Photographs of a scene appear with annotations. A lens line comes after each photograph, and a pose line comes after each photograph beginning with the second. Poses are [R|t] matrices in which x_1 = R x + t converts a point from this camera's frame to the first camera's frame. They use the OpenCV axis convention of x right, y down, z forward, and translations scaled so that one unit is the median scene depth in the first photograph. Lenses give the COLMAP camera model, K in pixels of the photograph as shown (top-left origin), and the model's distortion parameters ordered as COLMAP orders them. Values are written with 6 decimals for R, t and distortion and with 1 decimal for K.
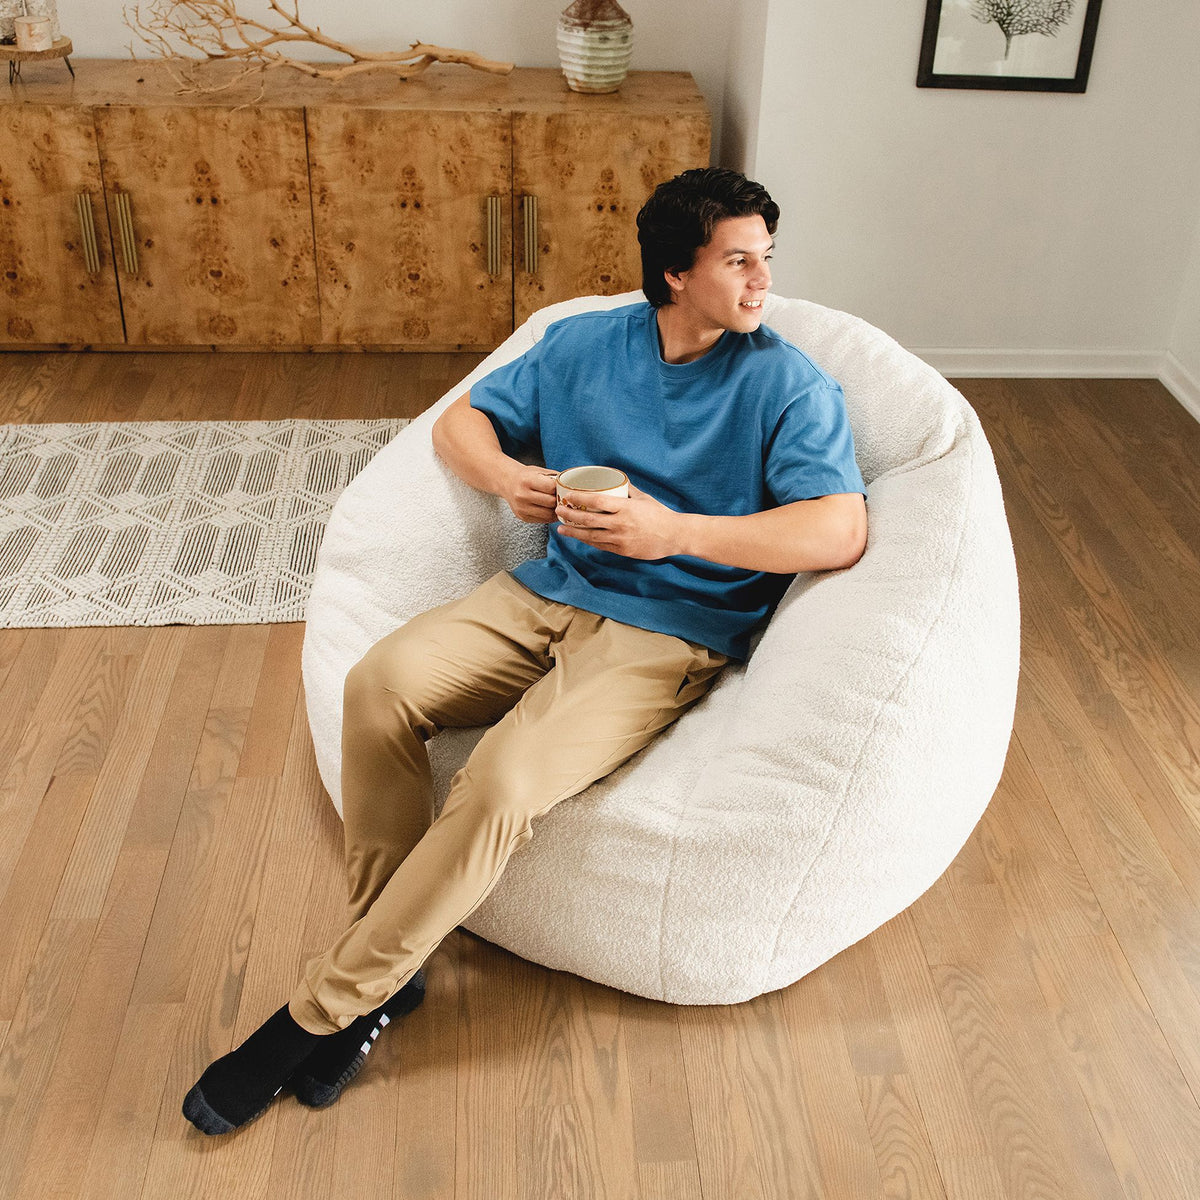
lens RADIAL K [[1462.0, 0, 668.1], [0, 1462.0, 580.1], [0, 0, 1]] dist [-0.033131, -0.037864]
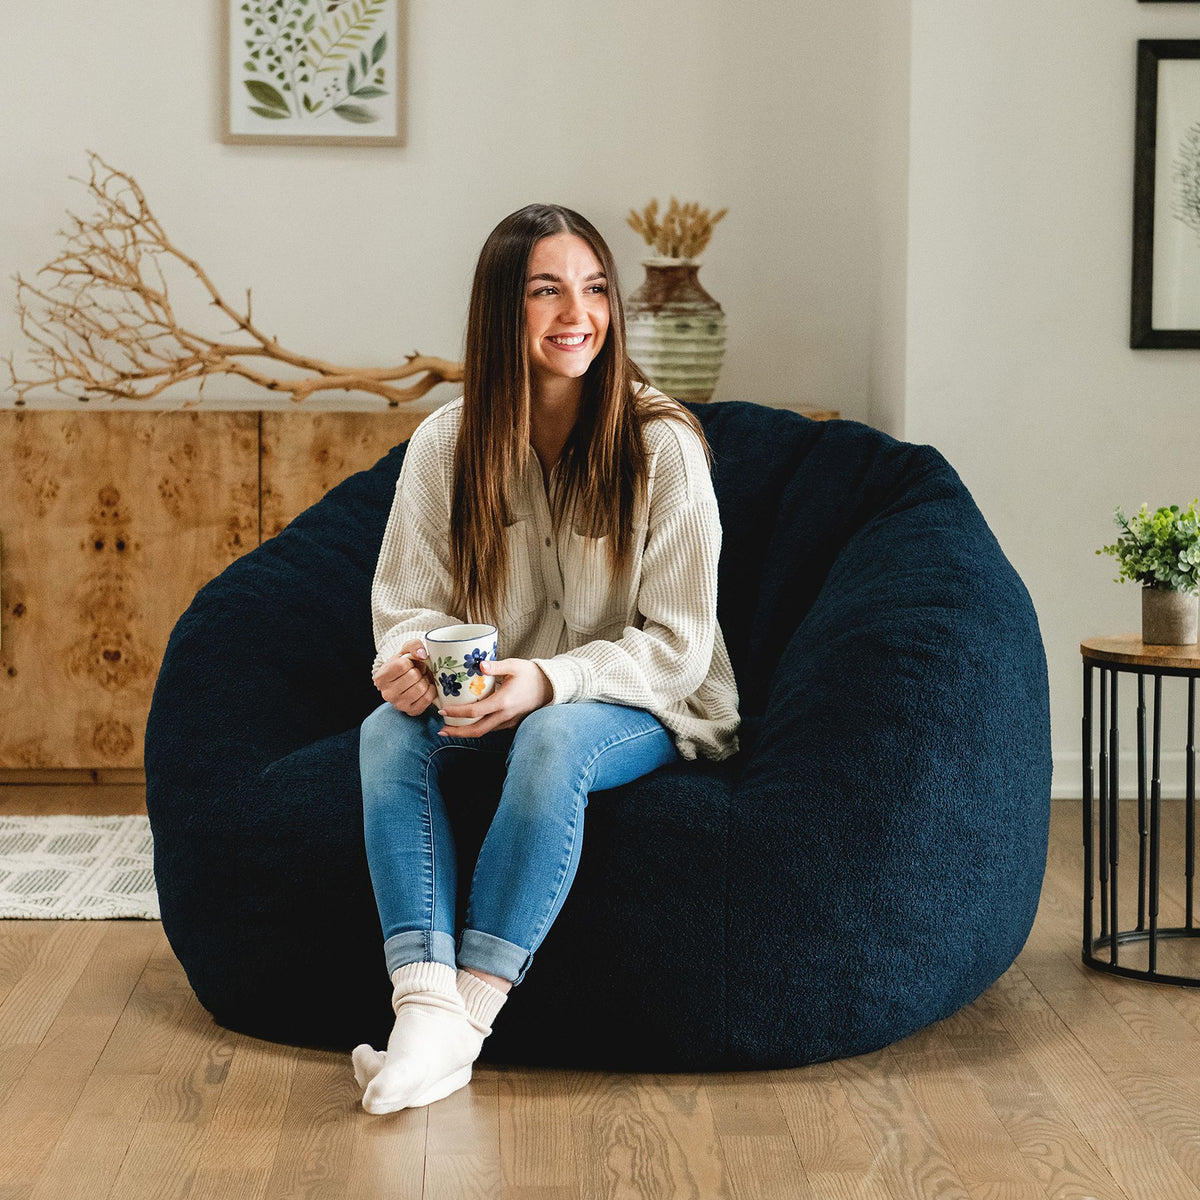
lens RADIAL K [[3638.5, 0, 574.1], [0, 3638.5, 569.4], [0, 0, 1]] dist [0.160366, 0.279237]
pose [[0.996303, -0.037159, -0.077460, 0.035875], [-0.002893, 0.886598, -0.462532, 0.549849], [0.085863, 0.461046, 0.883212, -0.506747]]
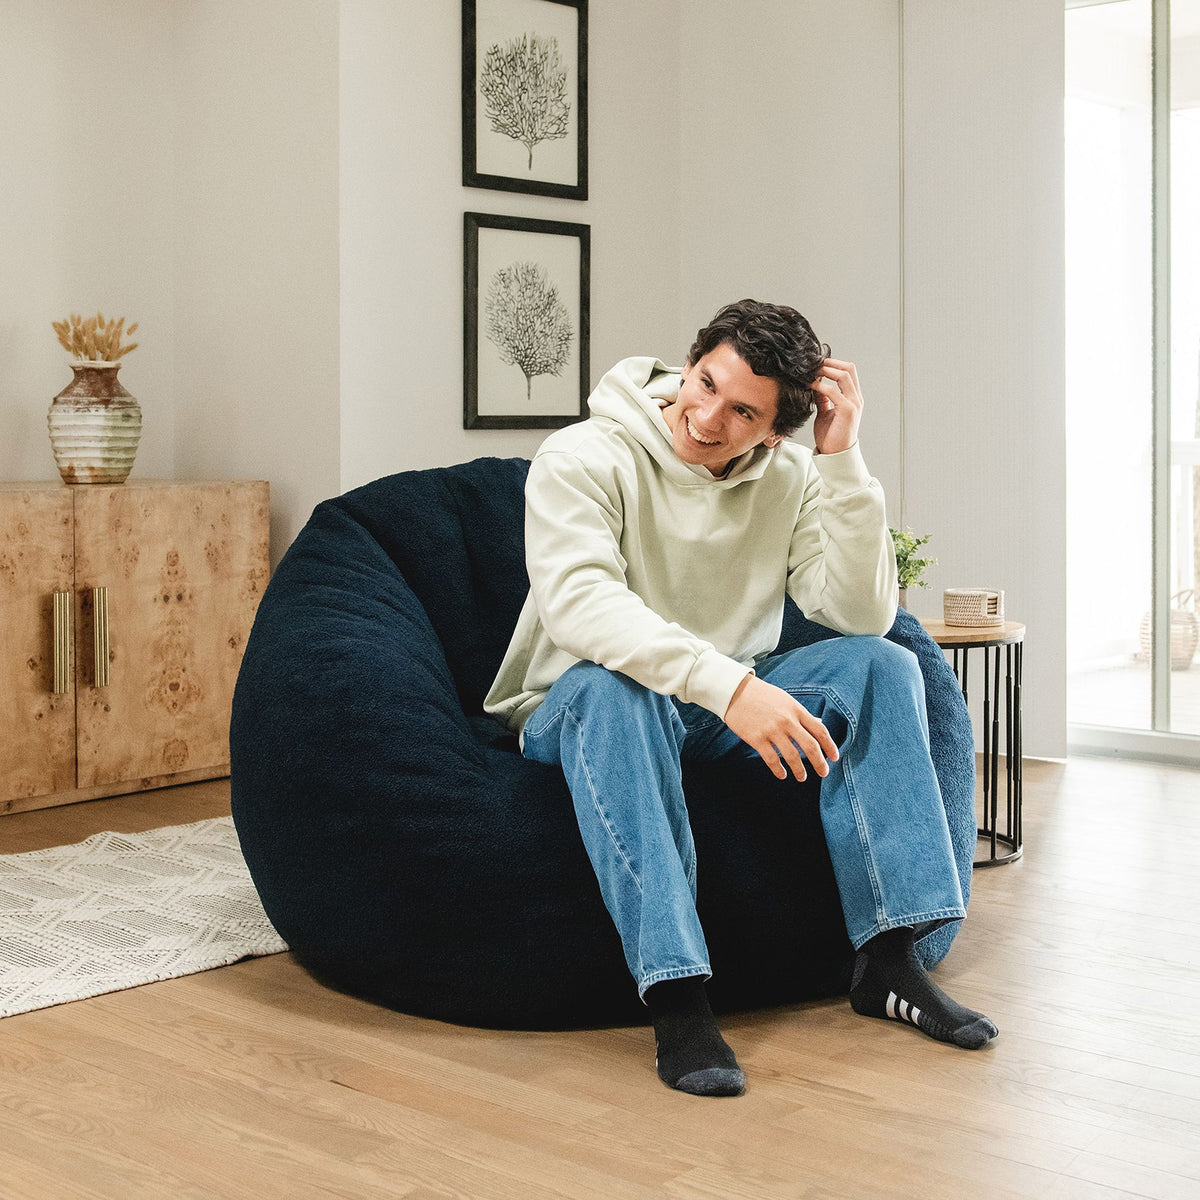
lens RADIAL K [[2024.8, 0, 751.2], [0, 2024.8, 460.5], [0, 0, 1]] dist [-0.001534, 0.027626]
pose [[0.692658, -0.065271, 0.718307, -0.660200], [0.411305, 0.853842, -0.319032, 0.188808], [-0.592498, 0.516423, 0.618267, 0.050182]]
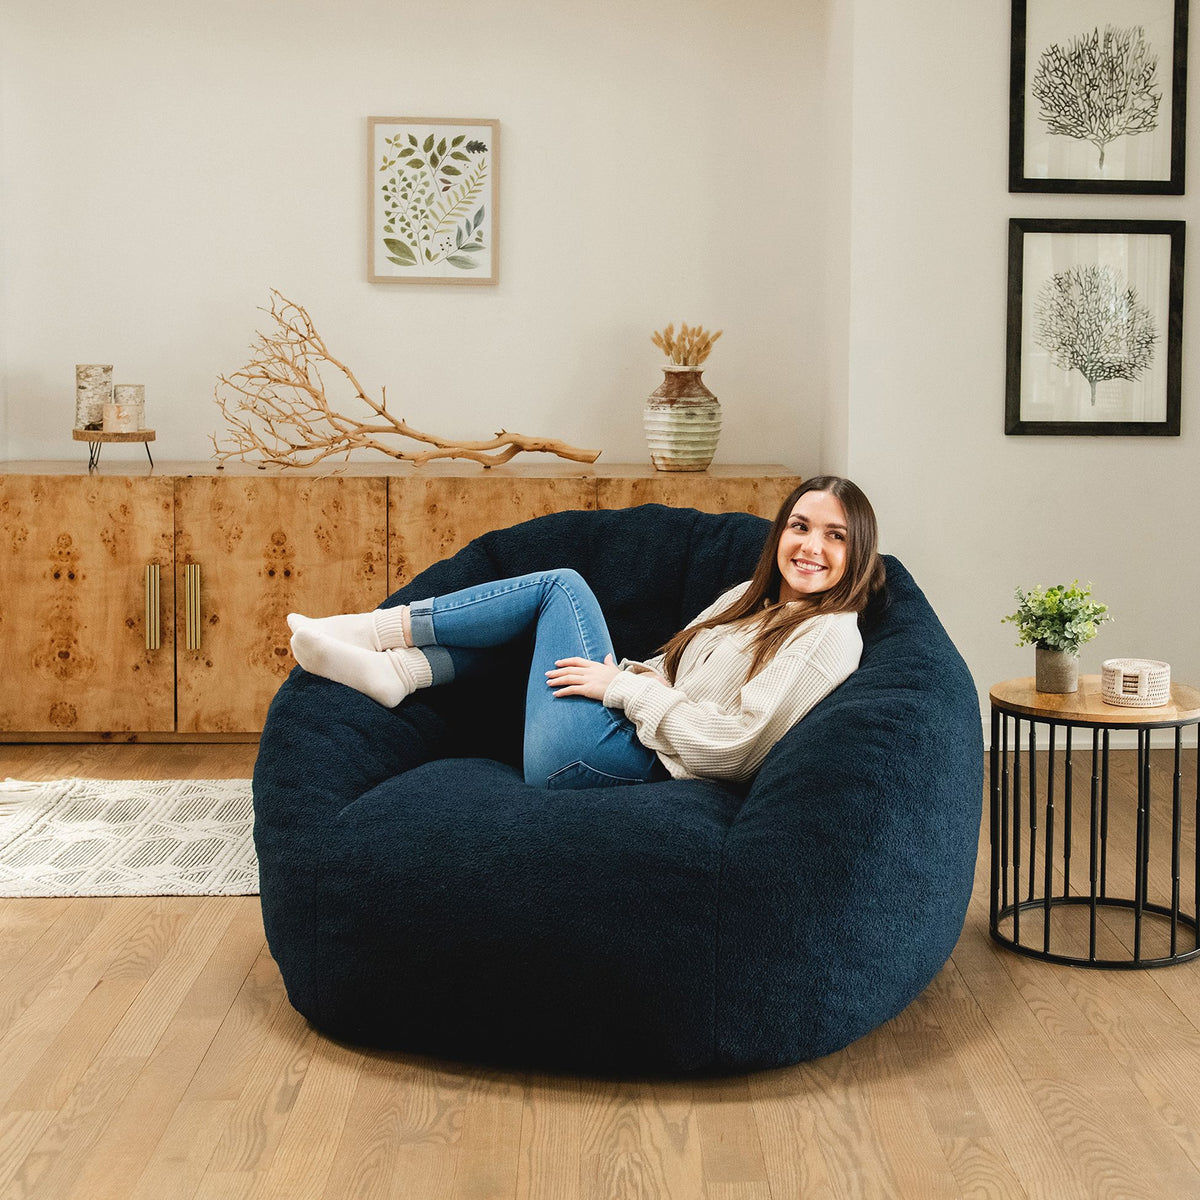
lens RADIAL K [[2024.8, 0, 751.2], [0, 2024.8, 460.5], [0, 0, 1]] dist [-0.001534, 0.027626]
pose [[0.998985, -0.037656, -0.024724, 0.030767], [0.021586, 0.881874, -0.470991, 0.311903], [0.039539, 0.469979, 0.881791, -0.206579]]
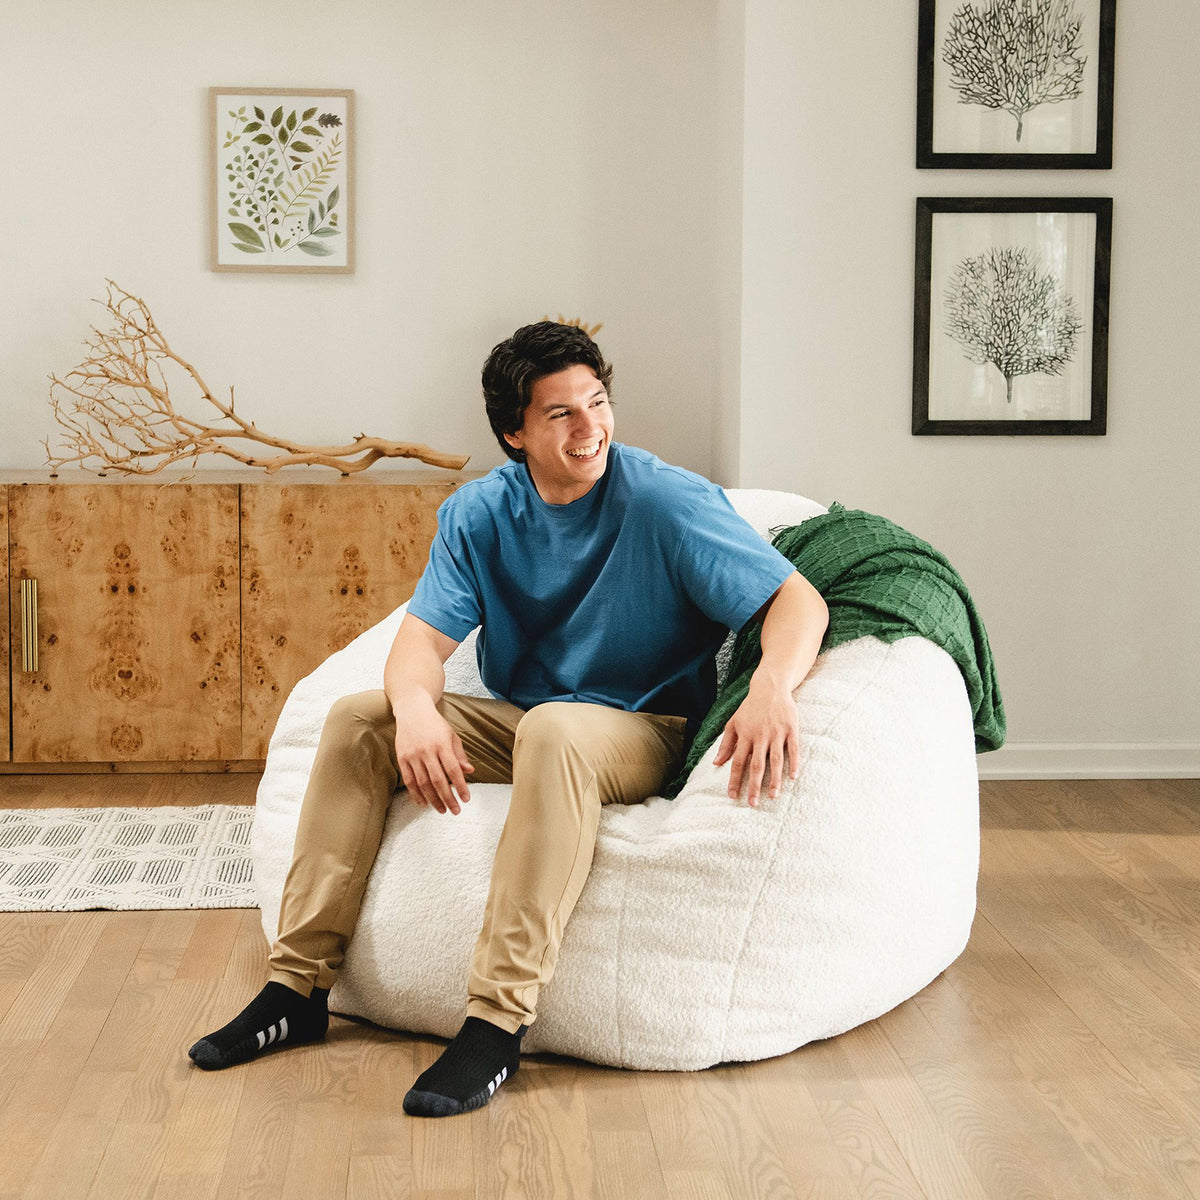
lens RADIAL K [[2597.3, 0, 576.5], [0, 2597.3, 550.1], [0, 0, 1]] dist [0.090509, 0.266154]
pose [[0.997930, -0.040688, -0.049806, 0.038926], [0.013890, 0.892508, -0.450818, 0.438824], [0.062795, 0.449193, 0.891225, -0.411610]]
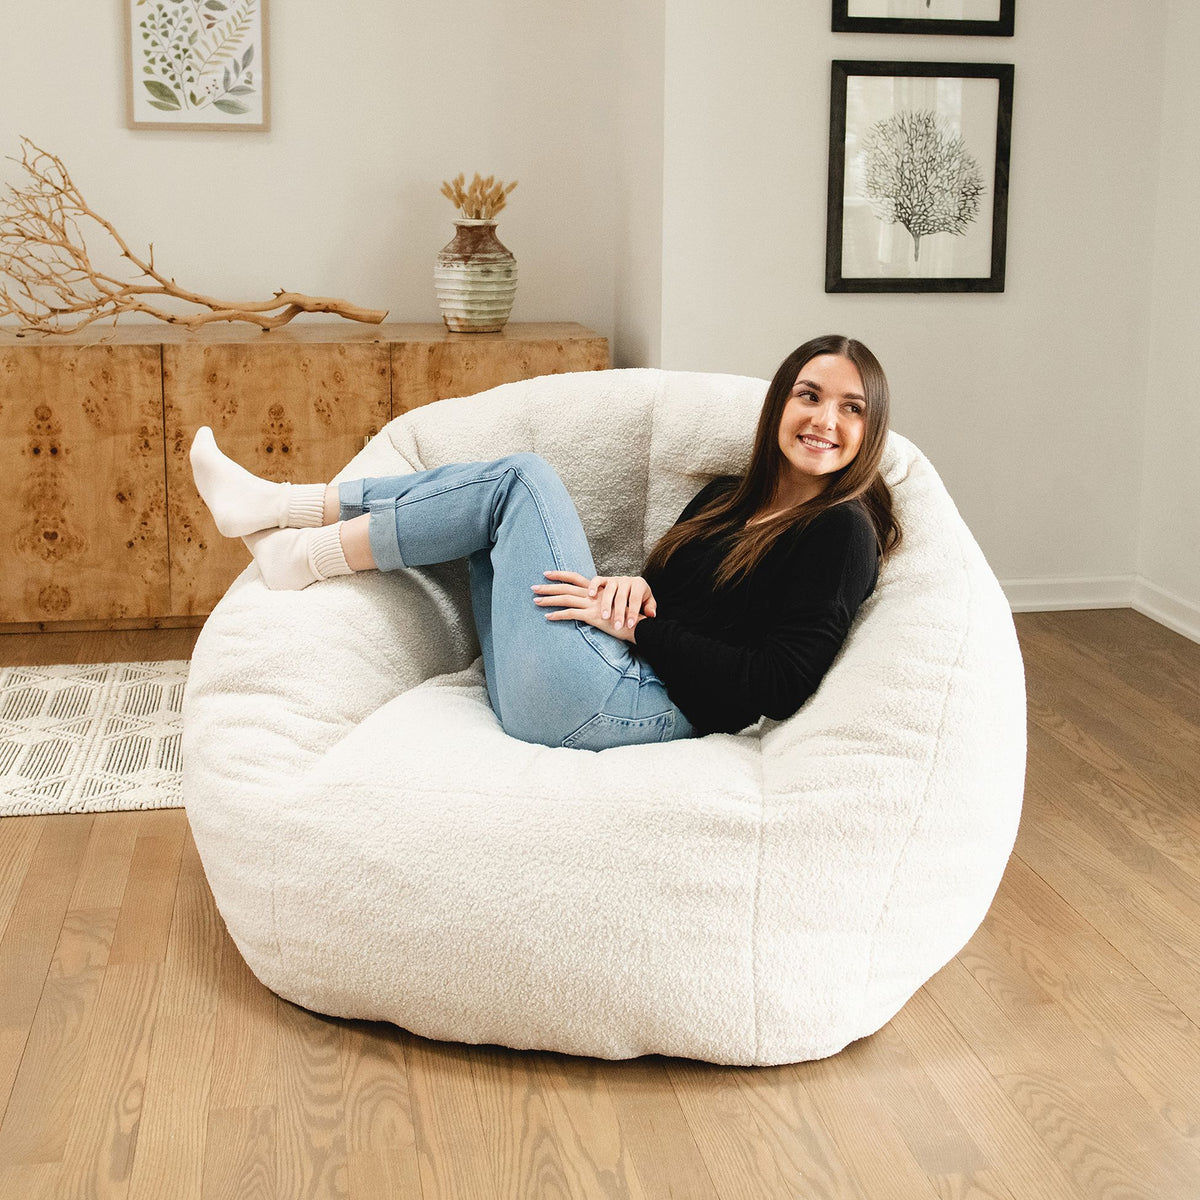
lens RADIAL K [[1798.5, 0, 624.0], [0, 1798.5, 480.7], [0, 0, 1]] dist [-0.032777, 0.013956]
pose [[0.995999, -0.053057, 0.071909, -0.046688], [0.075985, 0.926326, -0.368980, 0.184276], [-0.047034, 0.372968, 0.926651, -0.019595]]
